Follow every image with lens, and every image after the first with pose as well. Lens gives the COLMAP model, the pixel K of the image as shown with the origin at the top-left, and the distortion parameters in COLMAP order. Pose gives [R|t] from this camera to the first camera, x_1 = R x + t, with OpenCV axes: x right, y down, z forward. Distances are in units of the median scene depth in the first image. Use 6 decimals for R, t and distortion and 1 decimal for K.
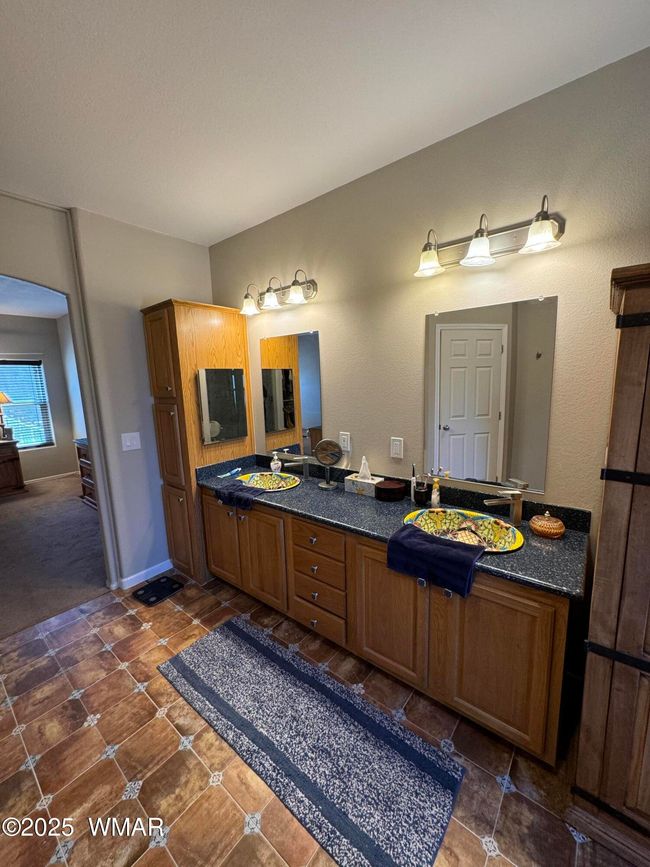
lens RADIAL K [[346.8, 0, 325.0], [0, 346.8, 433.5], [0, 0, 1]] dist [0.001966, -0.000105]
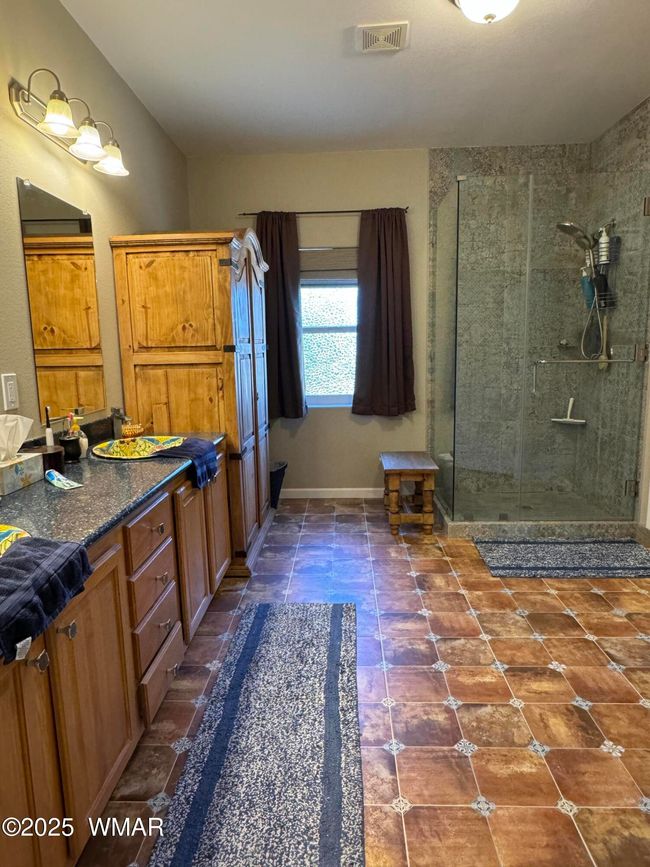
lens RADIAL K [[550.5, 0, 325.0], [0, 550.5, 433.5], [0, 0, 1]] dist [-0.004907, -0.001649]
pose [[-0.600105, -0.078373, 0.796073, -1.188806], [0.170397, 0.959823, 0.222945, -0.008158], [-0.781562, 0.269439, -0.562640, 1.606498]]
